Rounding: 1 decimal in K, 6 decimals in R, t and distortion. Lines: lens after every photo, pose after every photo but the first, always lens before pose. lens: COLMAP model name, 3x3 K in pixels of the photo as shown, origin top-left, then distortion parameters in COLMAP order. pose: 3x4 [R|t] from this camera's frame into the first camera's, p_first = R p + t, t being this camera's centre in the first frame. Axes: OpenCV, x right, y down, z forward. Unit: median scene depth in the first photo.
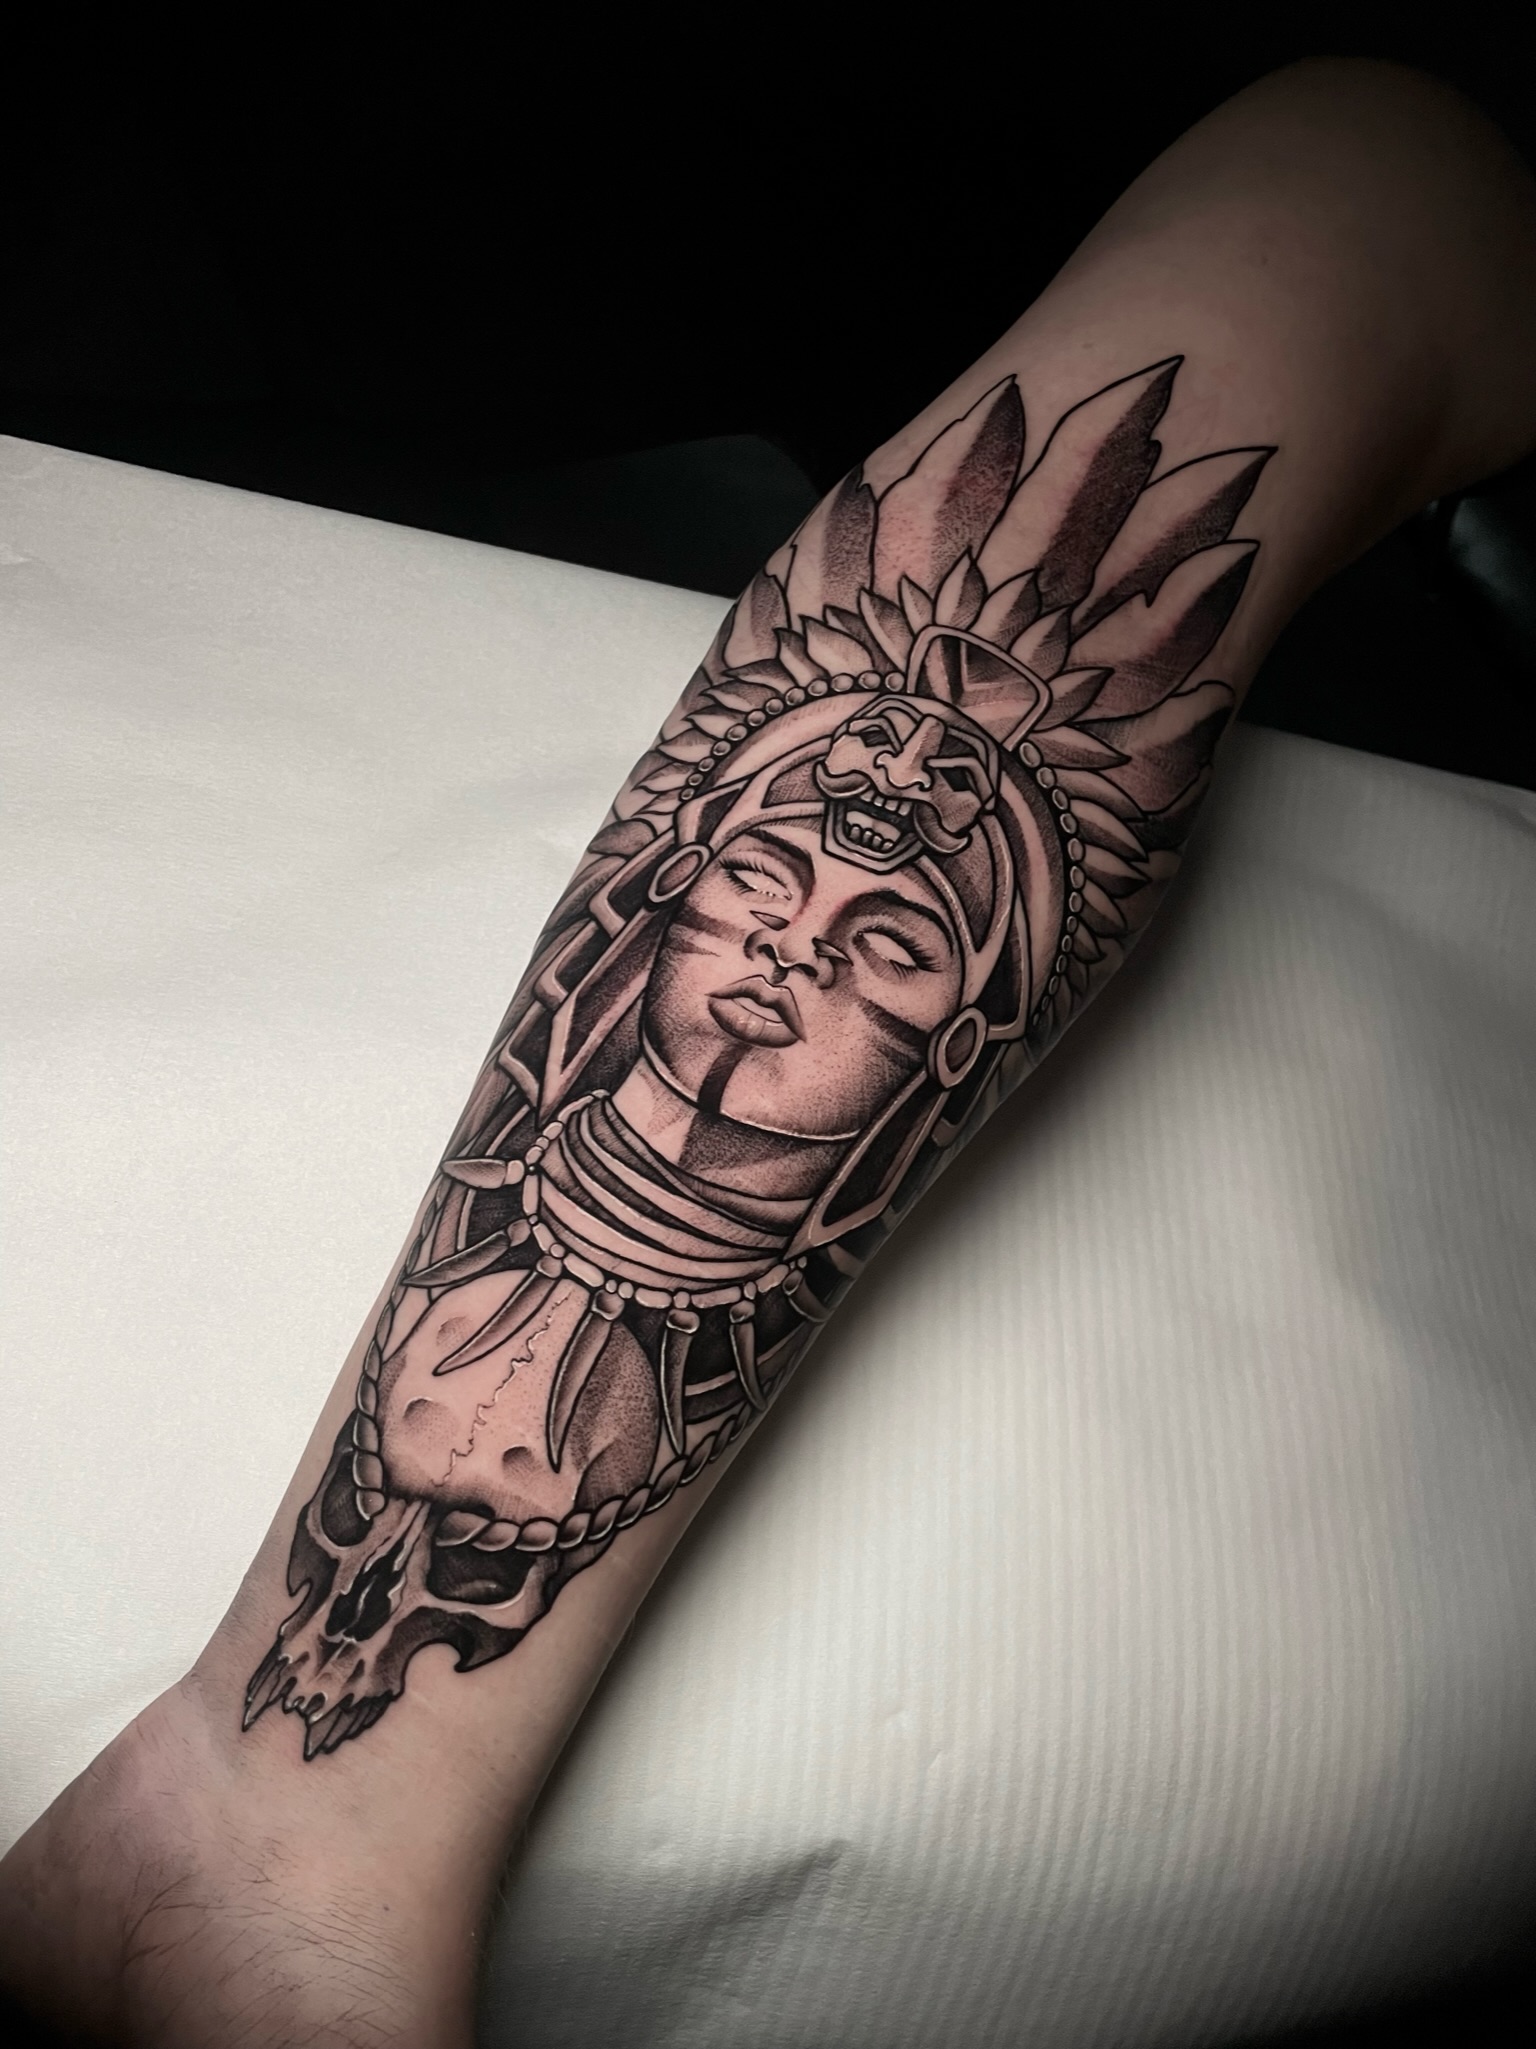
lens RADIAL K [[1550.0, 0, 772.8], [0, 1550.0, 1007.0], [0, 0, 1]] dist [0.041631, -0.038168]
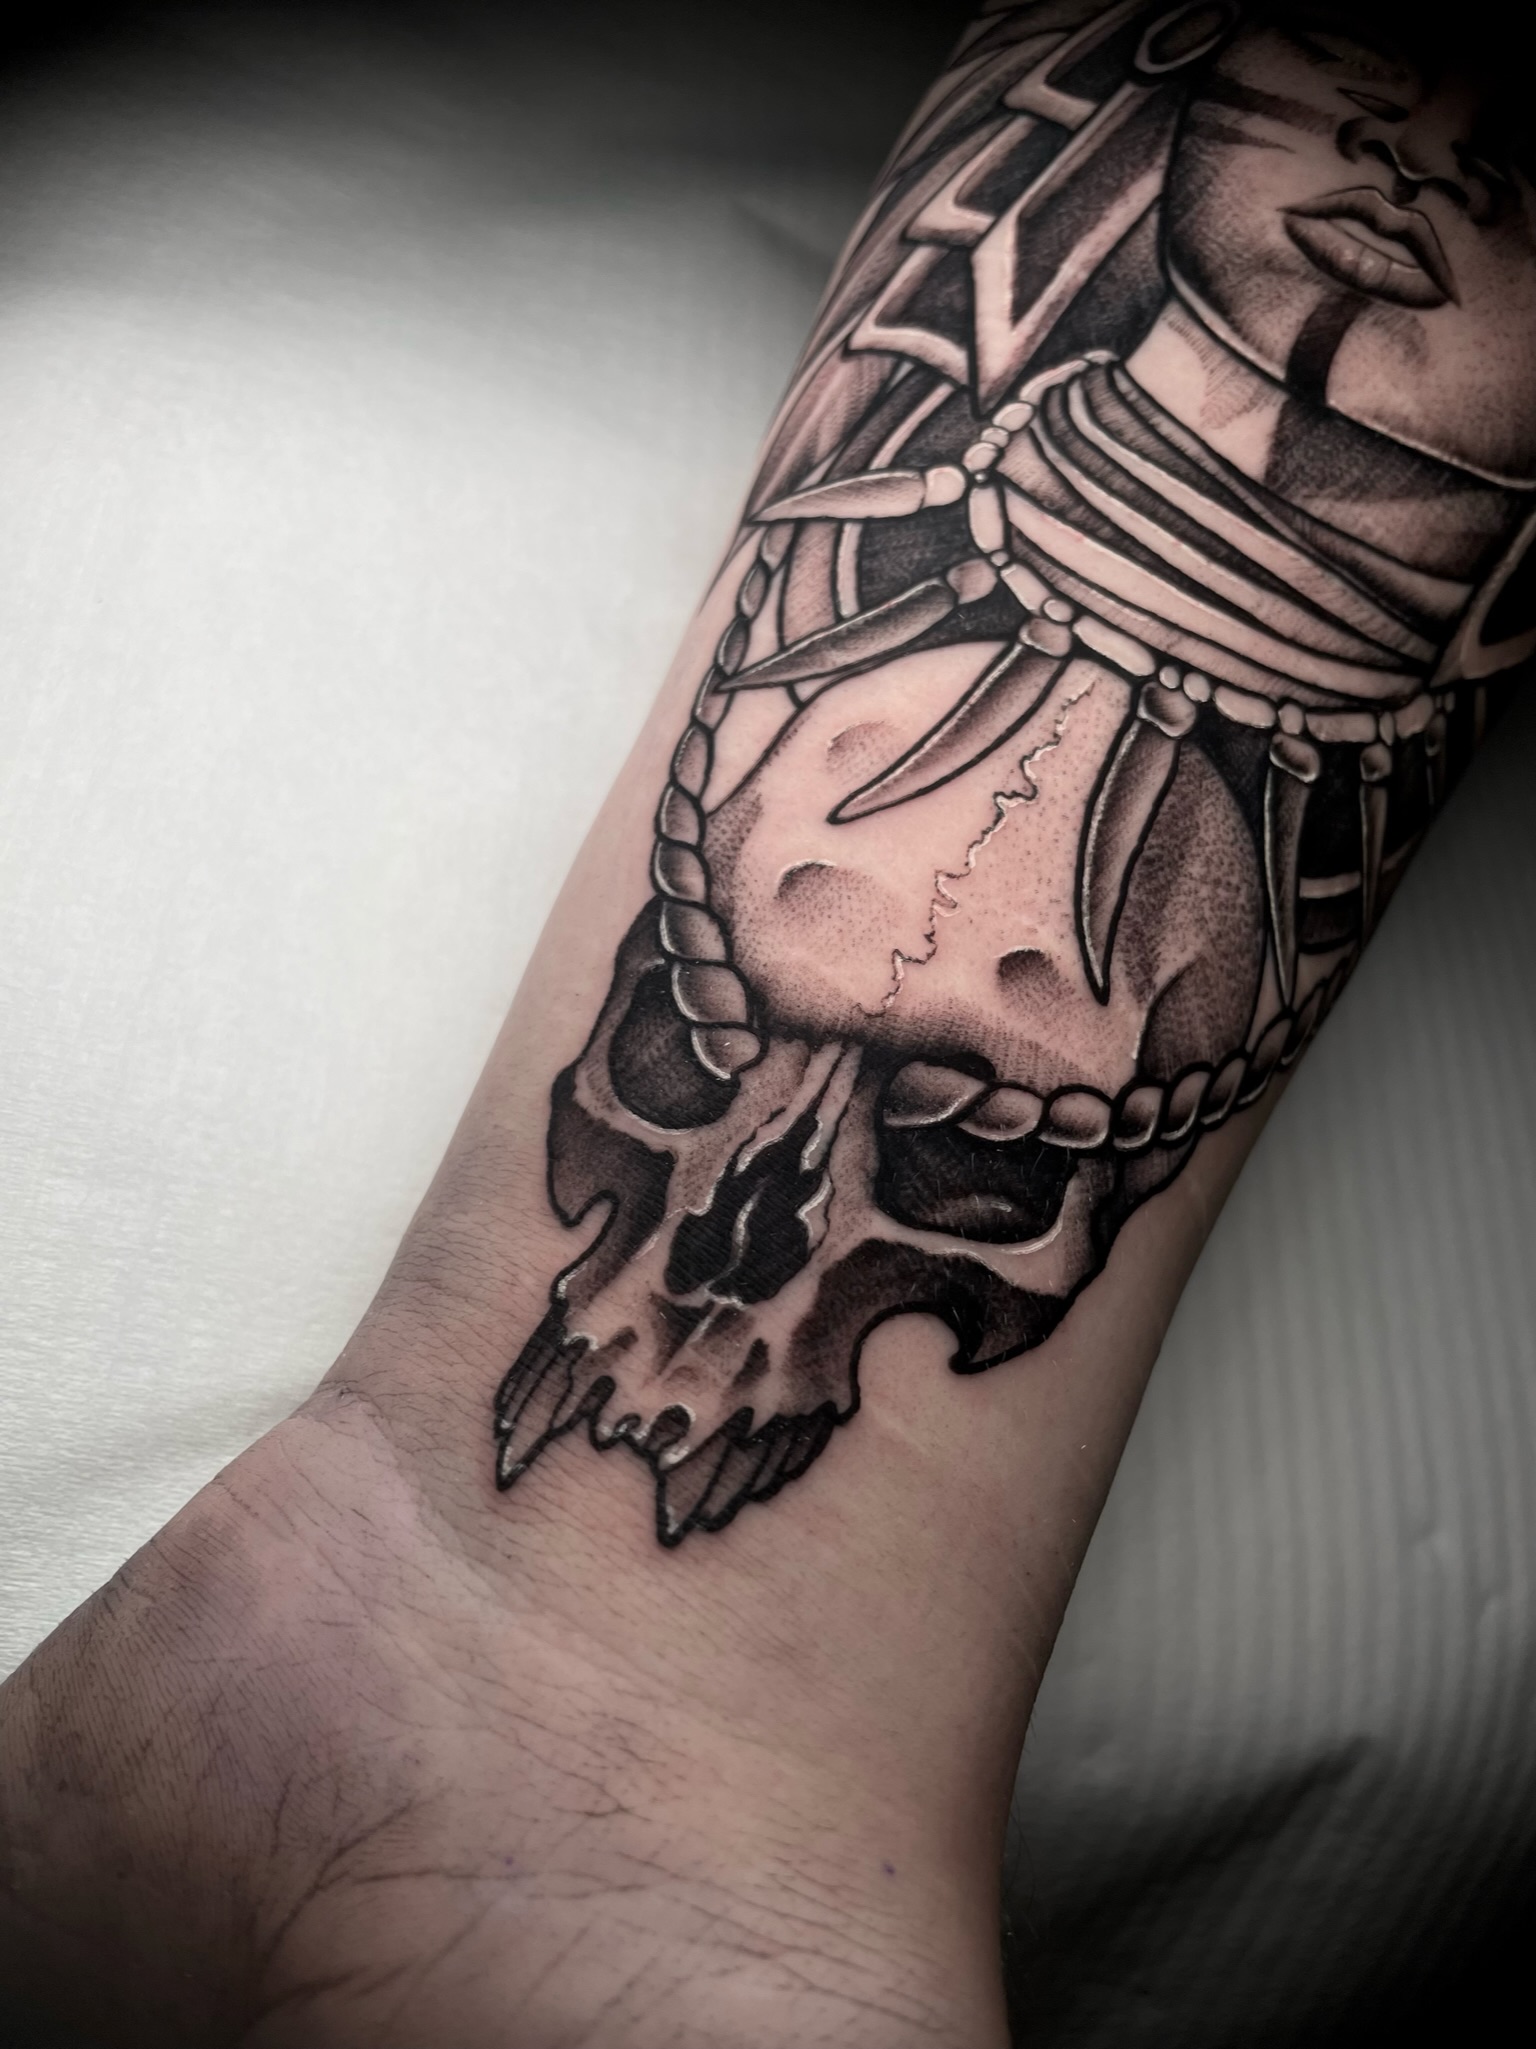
lens RADIAL K [[1550.0, 0, 767.3], [0, 1550.0, 1040.8], [0, 0, 1]] dist [0.041631, -0.038168]
pose [[0.991570, 0.040606, 0.123041, -0.293903], [-0.046266, 0.997982, 0.043500, 0.283608], [-0.121027, -0.048826, 0.991448, 0.504467]]
